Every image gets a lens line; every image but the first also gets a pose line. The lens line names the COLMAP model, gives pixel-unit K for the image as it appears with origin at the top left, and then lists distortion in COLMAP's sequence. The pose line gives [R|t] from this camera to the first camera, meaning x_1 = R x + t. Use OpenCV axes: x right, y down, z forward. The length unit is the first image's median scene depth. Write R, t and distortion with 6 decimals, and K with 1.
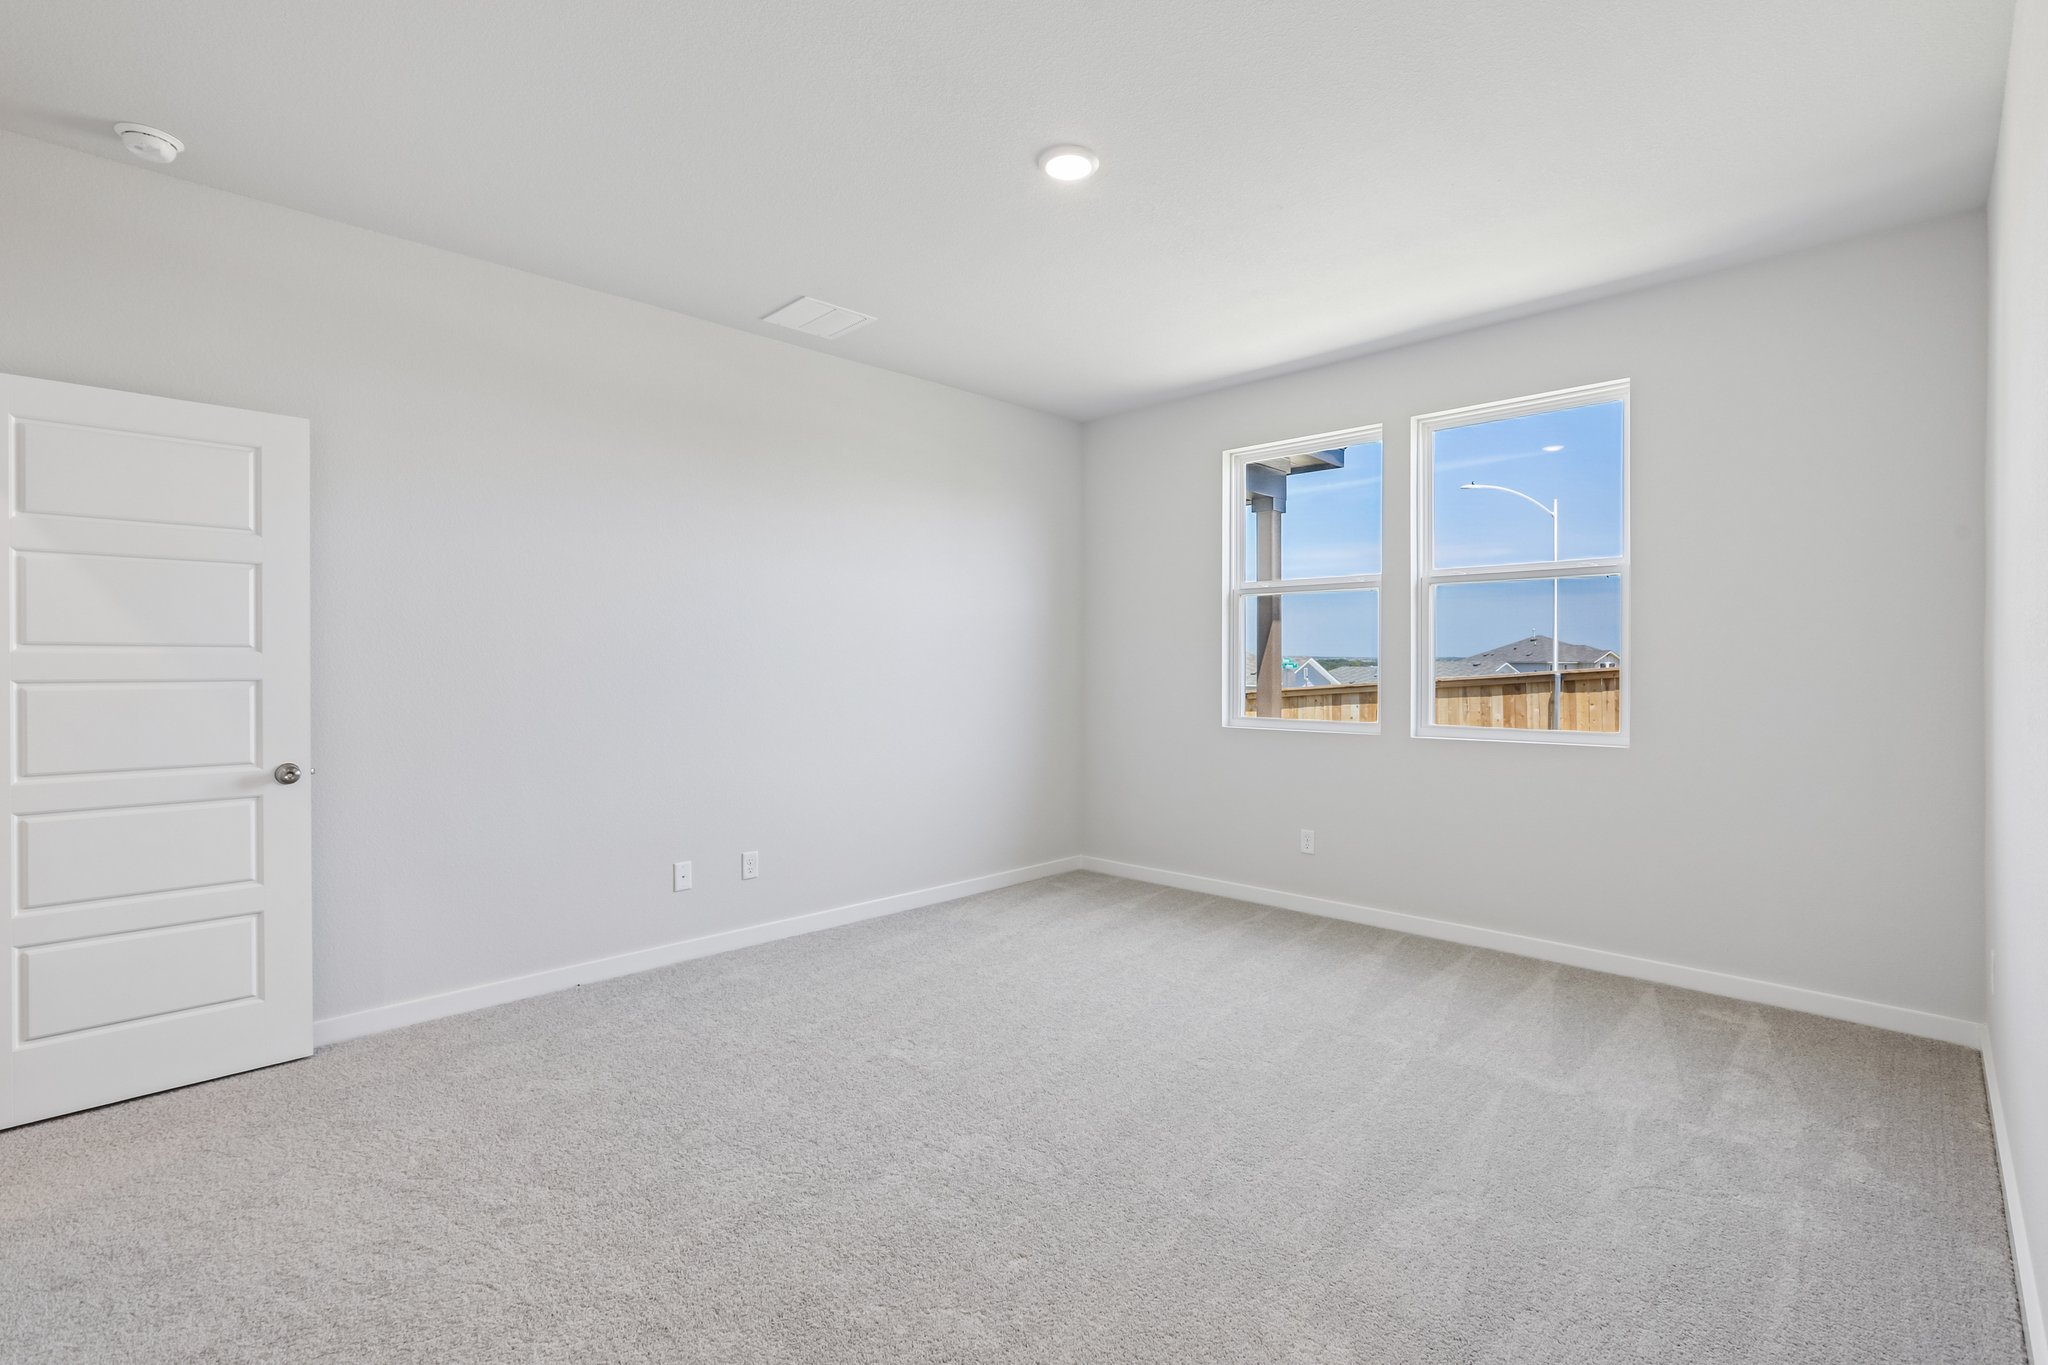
lens RADIAL K [[922.8, 0, 1024.0], [0, 922.8, 682.5], [0, 0, 1]] dist [-0.001208, 0.000158]
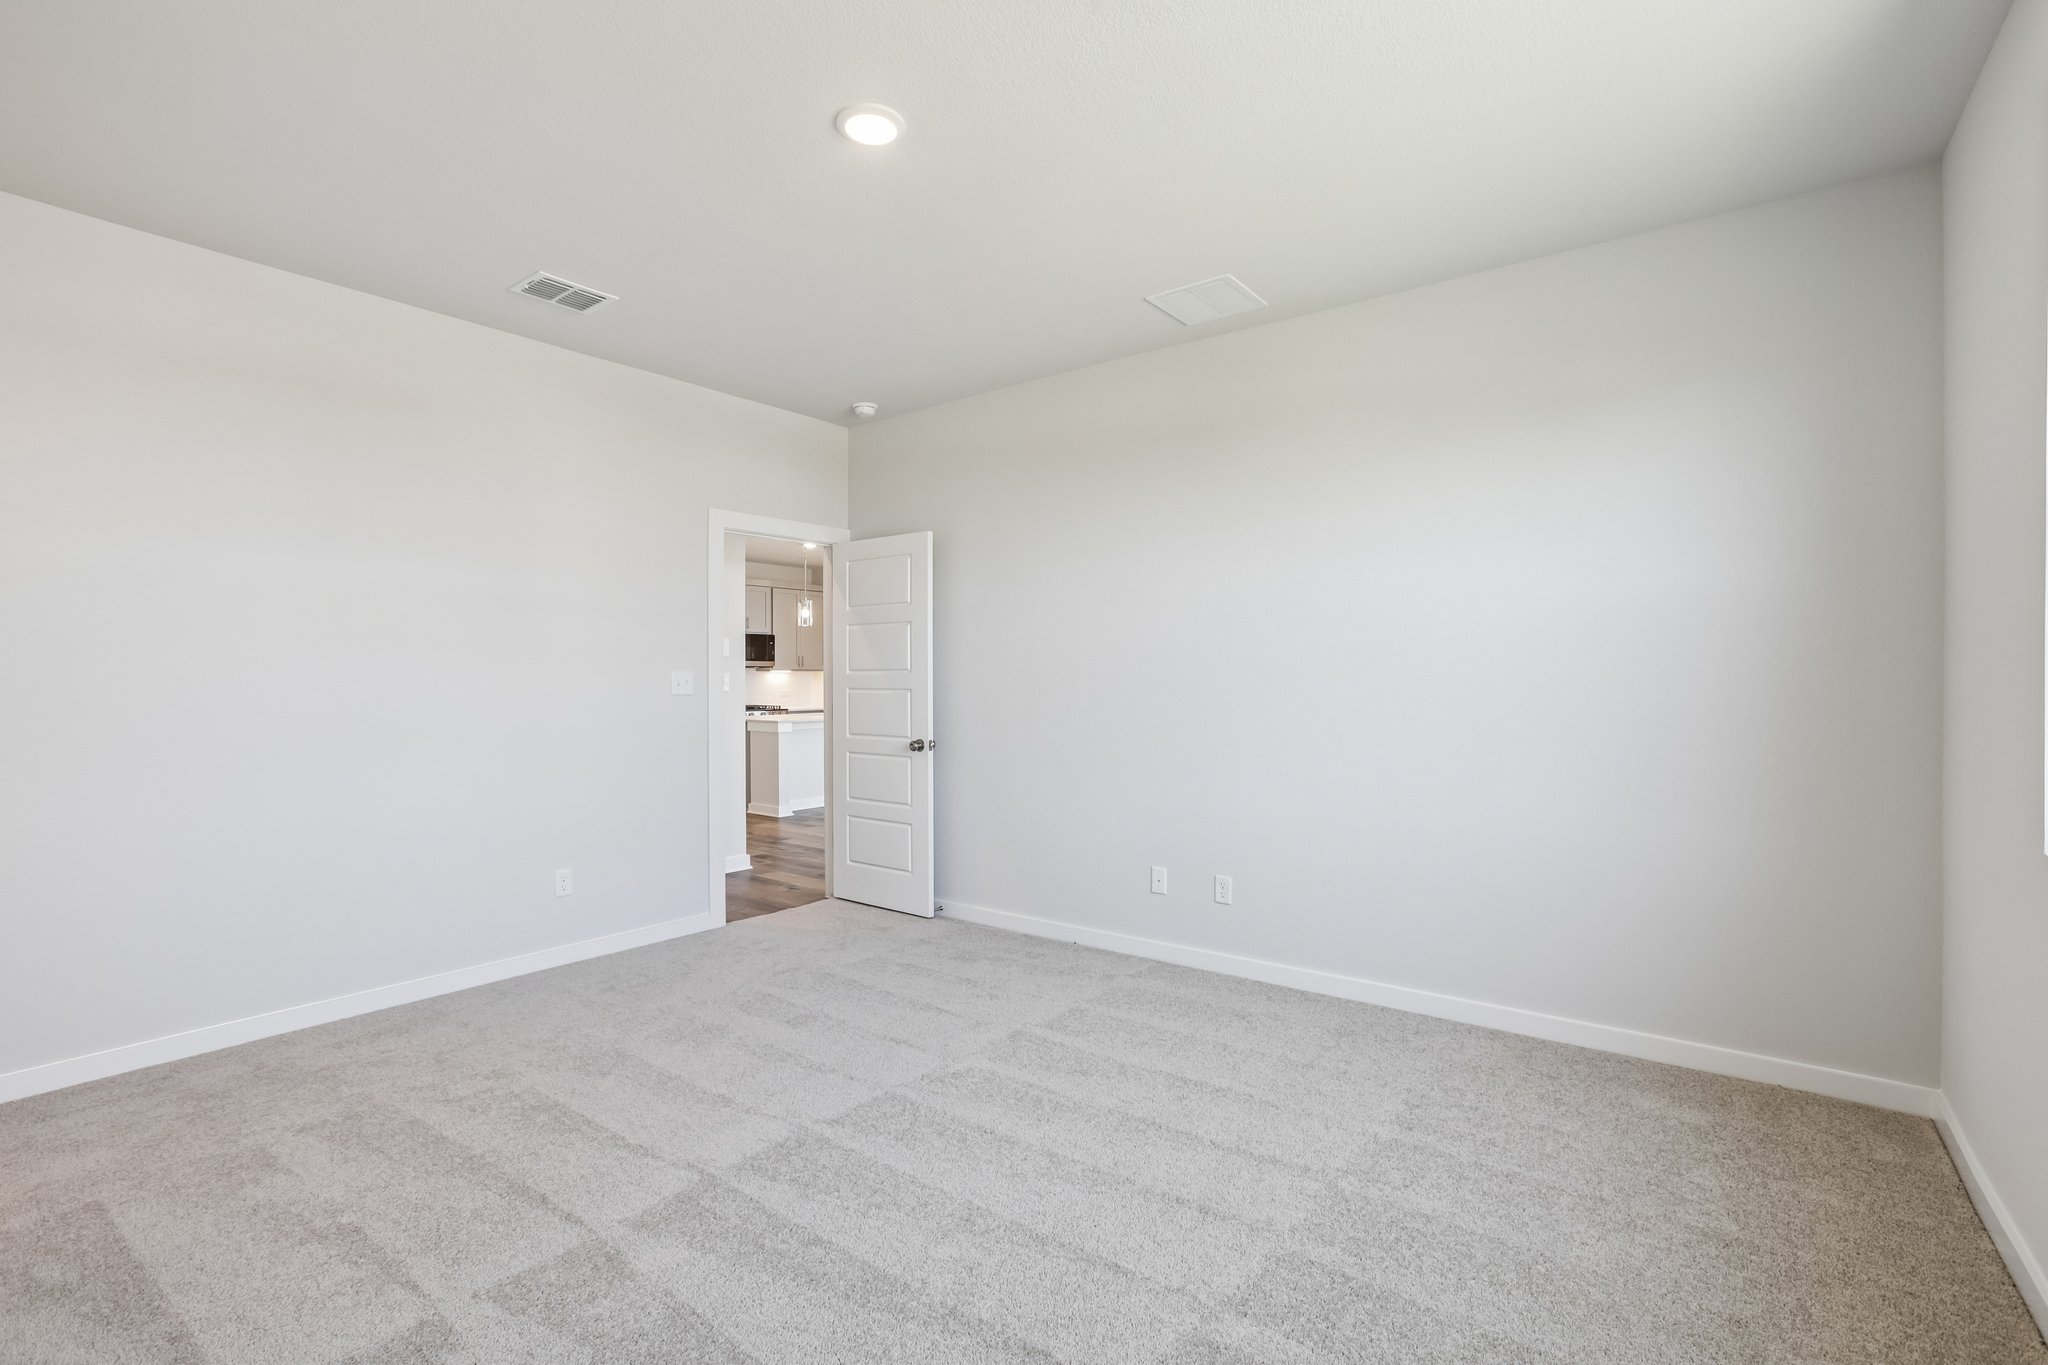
lens RADIAL K [[962.2, 0, 1024.0], [0, 962.2, 682.5], [0, 0, 1]] dist [-0.002902, -0.000219]
pose [[0.137527, 0.001864, -0.990496, 0.788945], [-0.019875, 0.999802, -0.000878, -0.014572], [0.990299, 0.019807, 0.137537, 0.774976]]
